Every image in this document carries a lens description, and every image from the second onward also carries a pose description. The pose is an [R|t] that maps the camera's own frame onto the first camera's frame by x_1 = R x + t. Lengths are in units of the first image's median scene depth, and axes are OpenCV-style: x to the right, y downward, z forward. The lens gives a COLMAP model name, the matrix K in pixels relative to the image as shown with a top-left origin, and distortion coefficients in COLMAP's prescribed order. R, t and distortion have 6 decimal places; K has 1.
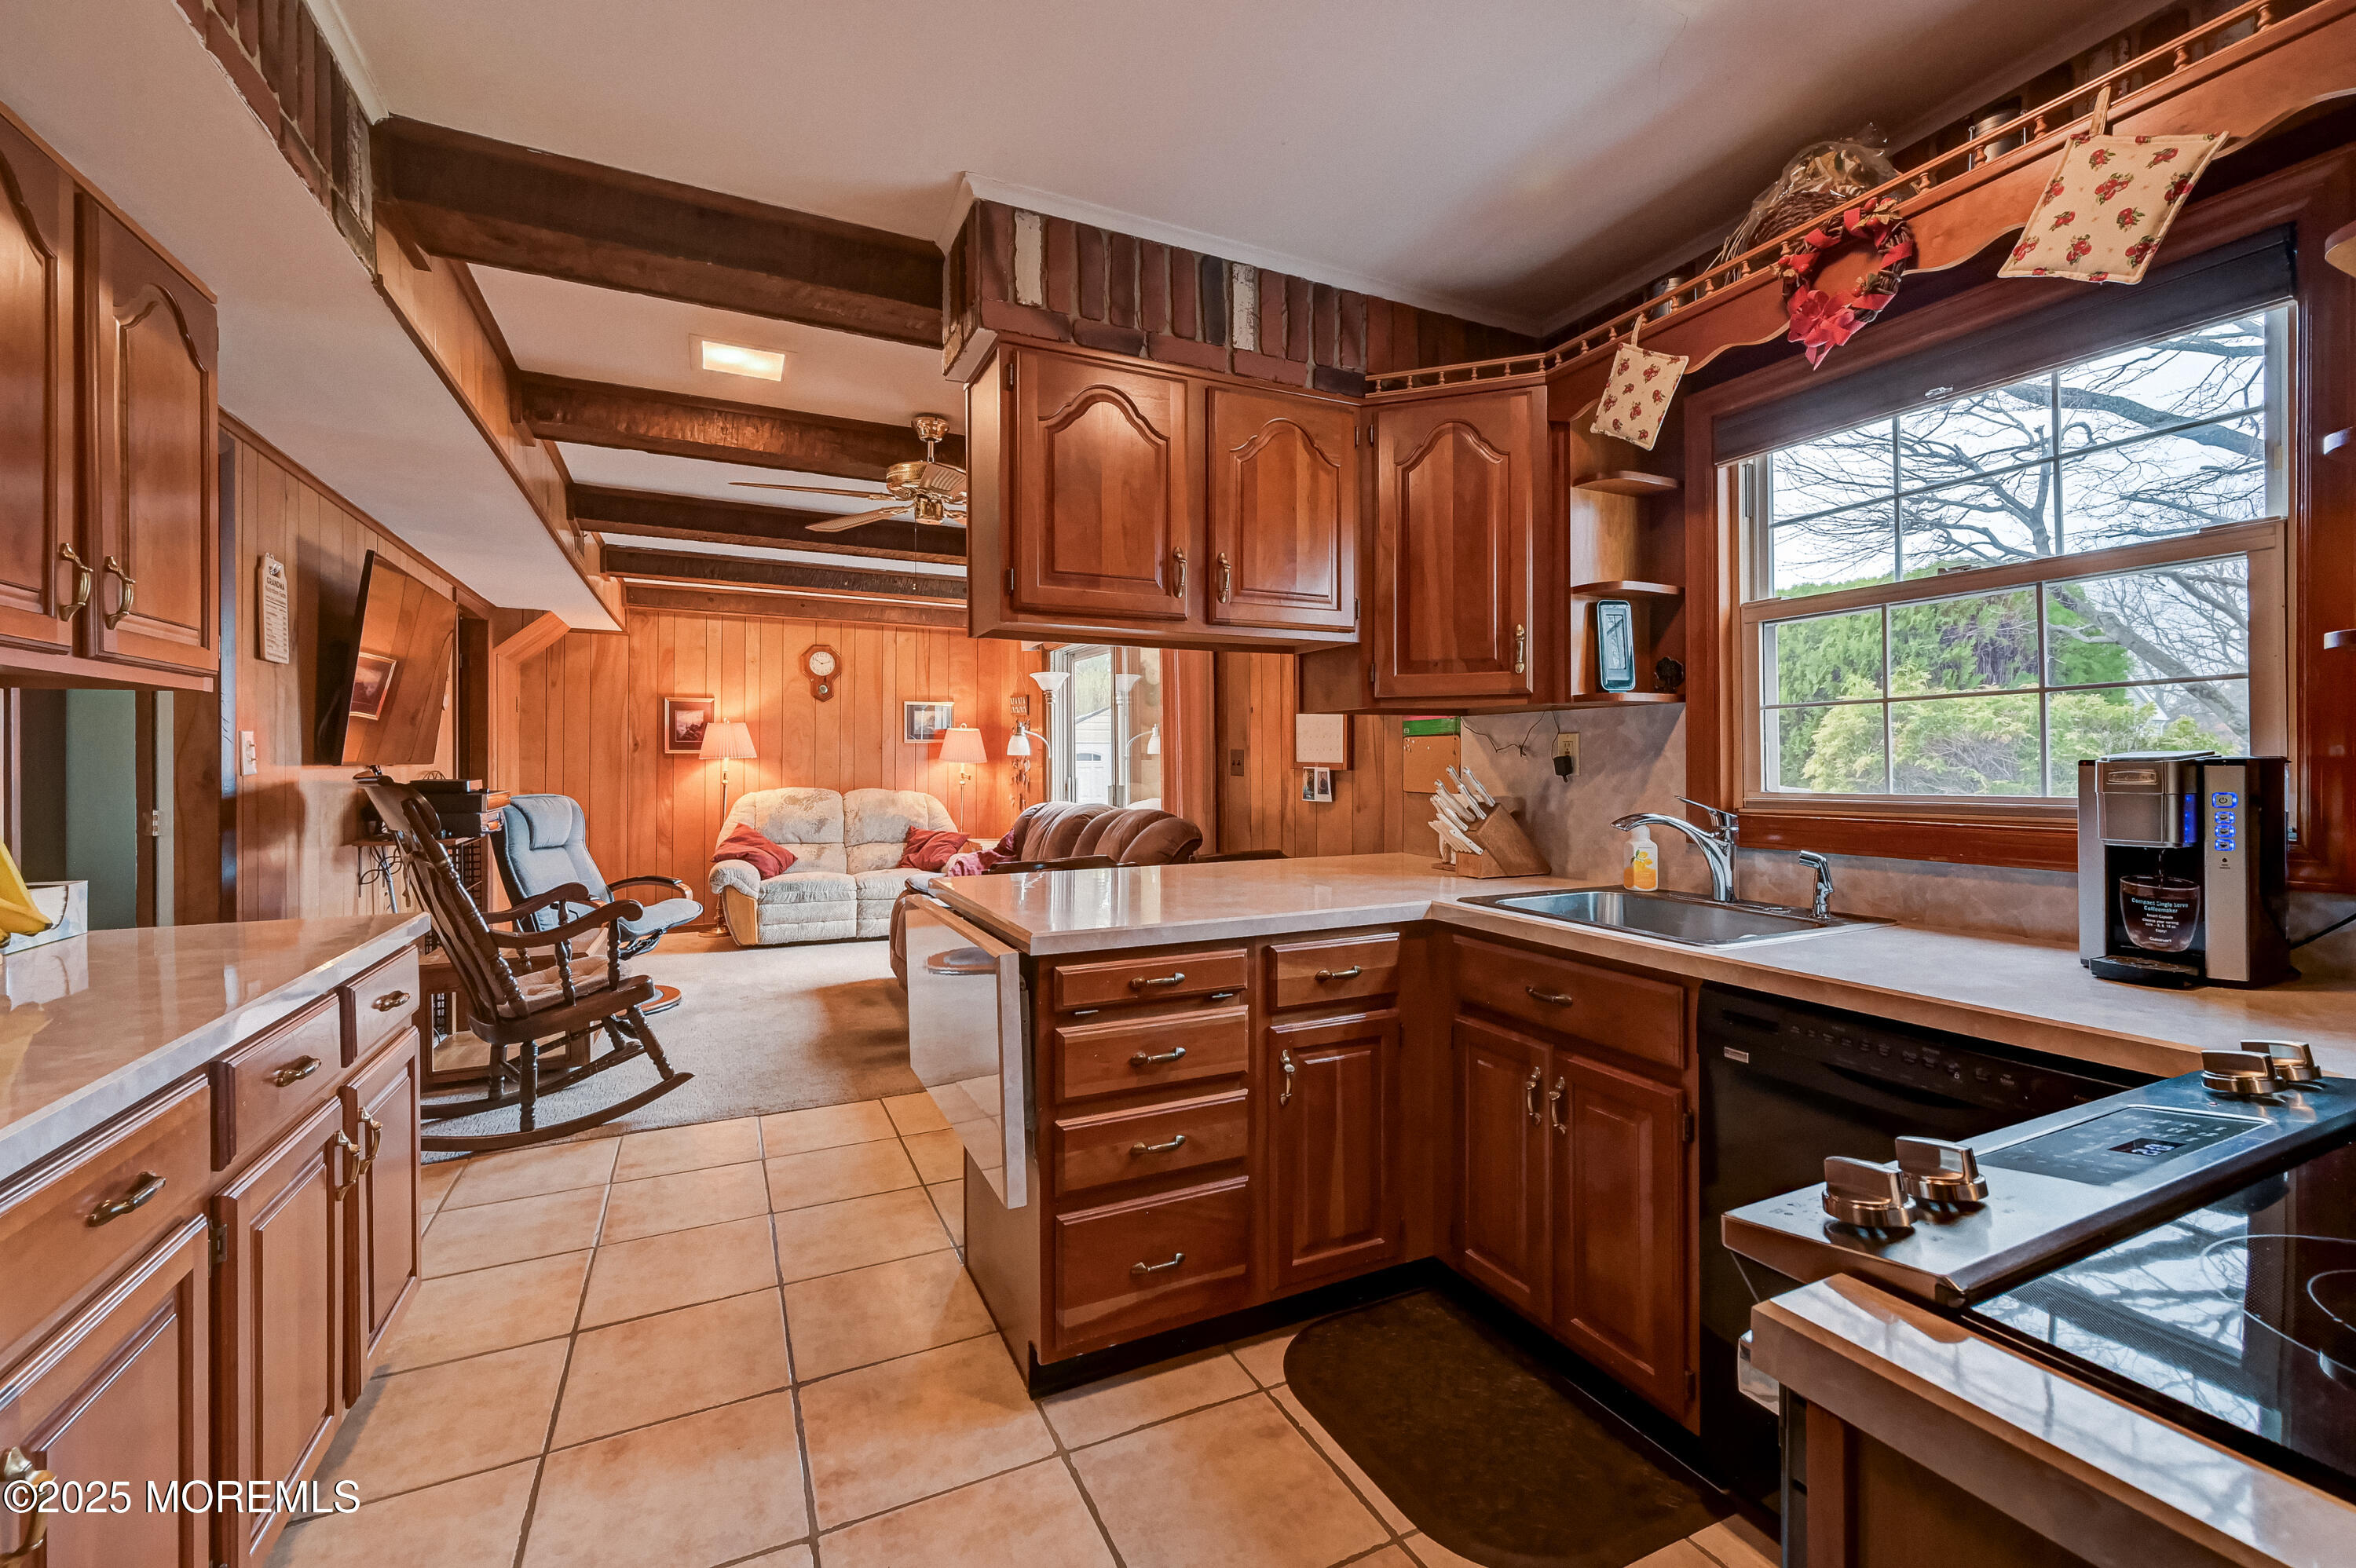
lens RADIAL K [[1003.0, 0, 1192.9], [0, 1003.0, 768.0], [0, 0, 1]] dist [-0.000675, 0.000185]
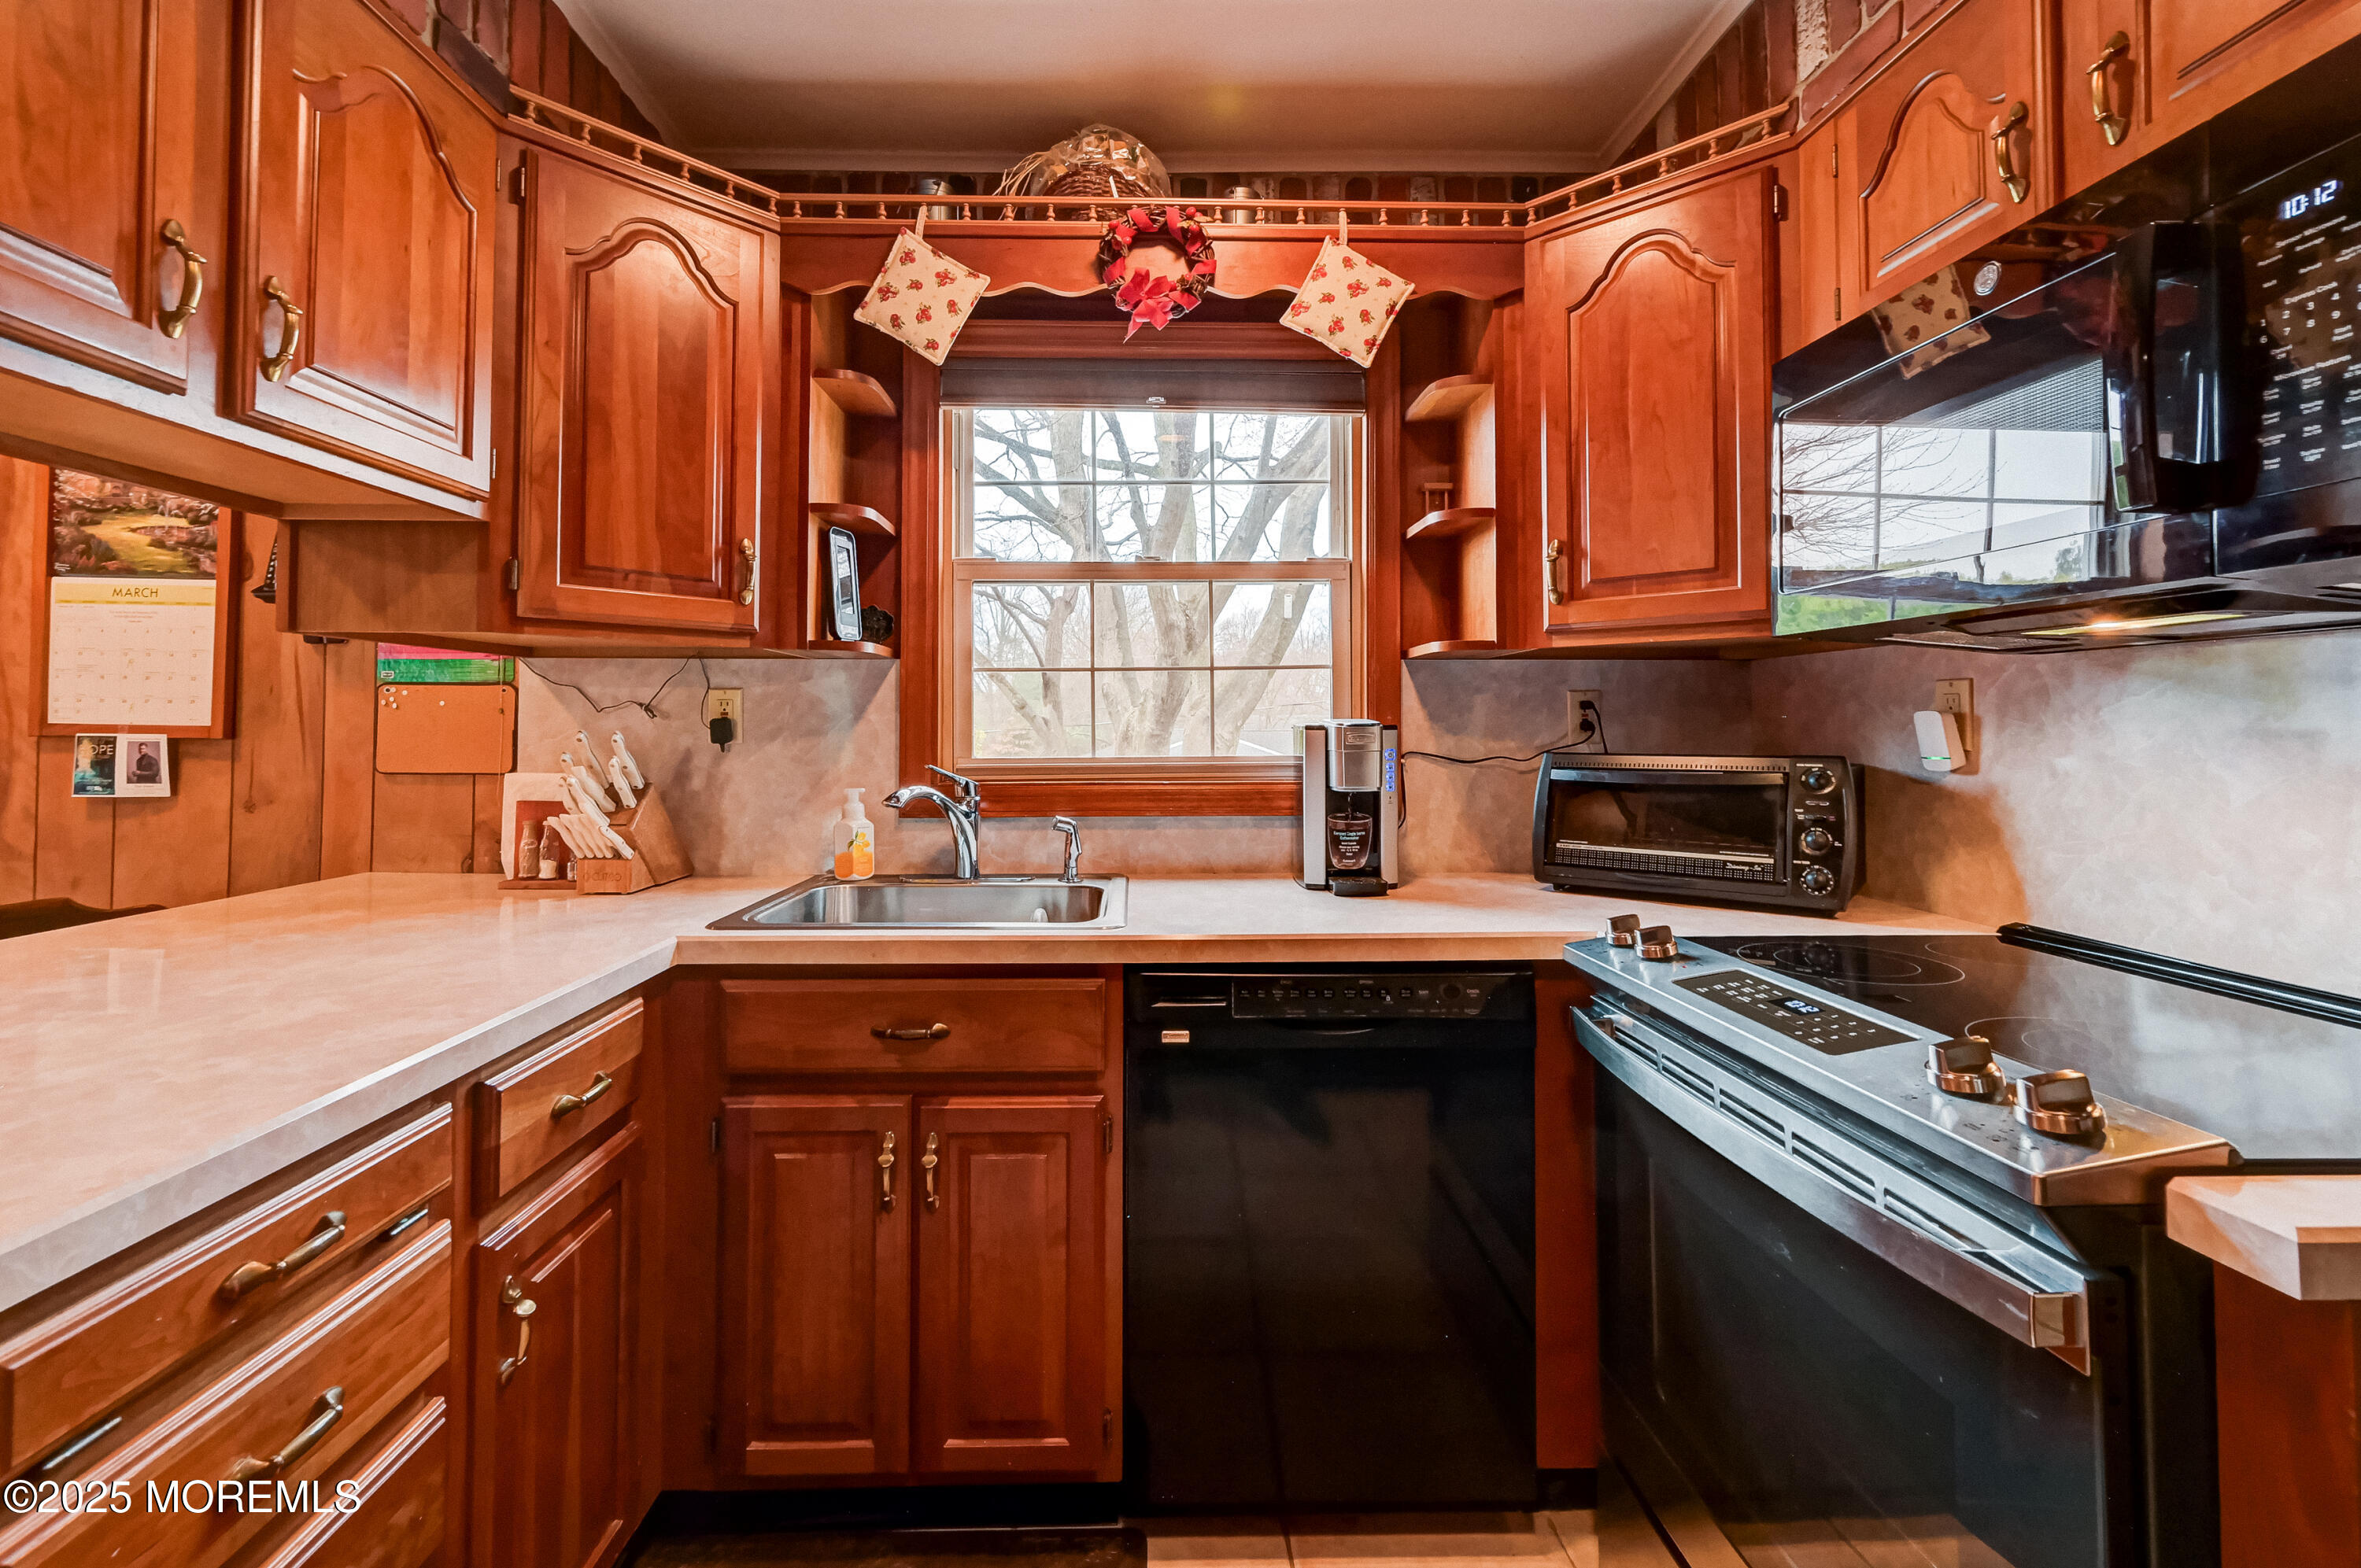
lens RADIAL K [[1005.1, 0, 1165.1], [0, 1005.1, 707.2], [0, 0, 1]] dist [-0.000675, 0.000185]
pose [[0.405428, 0.023962, 0.913813, -0.241938], [0.002632, 0.999622, -0.027380, 0.002144], [-0.914123, 0.013506, 0.405211, 0.456768]]
